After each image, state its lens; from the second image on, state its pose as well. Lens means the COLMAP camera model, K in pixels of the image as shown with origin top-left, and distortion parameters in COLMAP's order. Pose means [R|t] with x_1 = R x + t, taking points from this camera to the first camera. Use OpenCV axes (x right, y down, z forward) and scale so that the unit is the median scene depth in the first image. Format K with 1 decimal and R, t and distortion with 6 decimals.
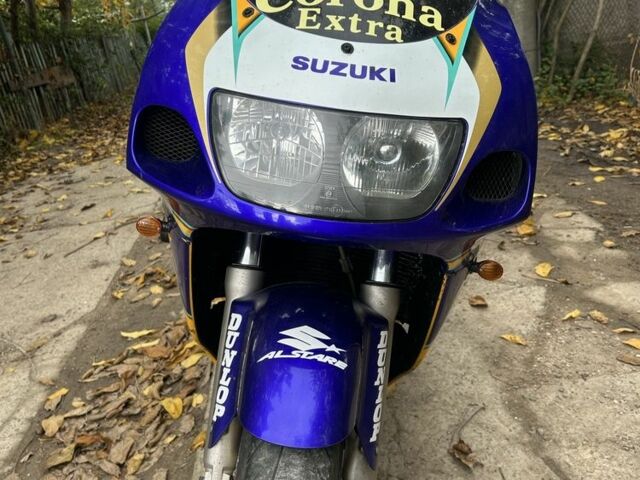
lens RADIAL K [[633.7, 0, 320.0], [0, 633.7, 240.0], [0, 0, 1]] dist [0.170570, -0.399377]
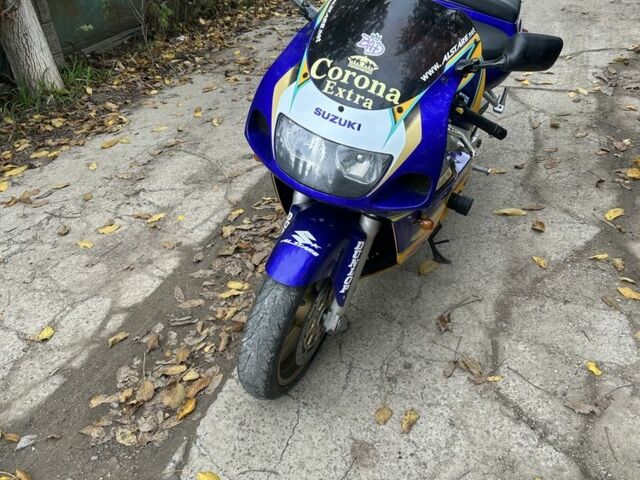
lens RADIAL K [[633.7, 0, 320.0], [0, 633.7, 240.0], [0, 0, 1]] dist [0.170570, -0.399377]
pose [[0.914140, 0.271781, -0.300804, 0.558946], [-0.185313, 0.940076, 0.286209, -0.378599], [0.360565, -0.205892, 0.909726, -0.749037]]
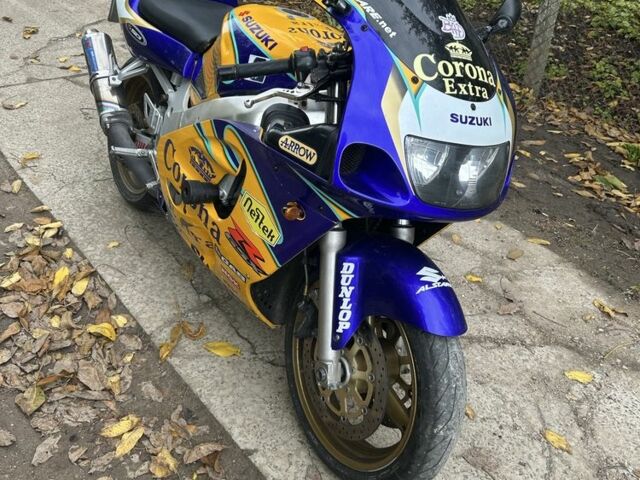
lens RADIAL K [[633.7, 0, 320.0], [0, 633.7, 240.0], [0, 0, 1]] dist [0.170570, -0.399377]
pose [[0.805774, -0.166702, 0.568277, -1.036336], [0.024480, 0.968121, 0.249283, -0.312469], [-0.591717, -0.186954, 0.784168, -0.117763]]
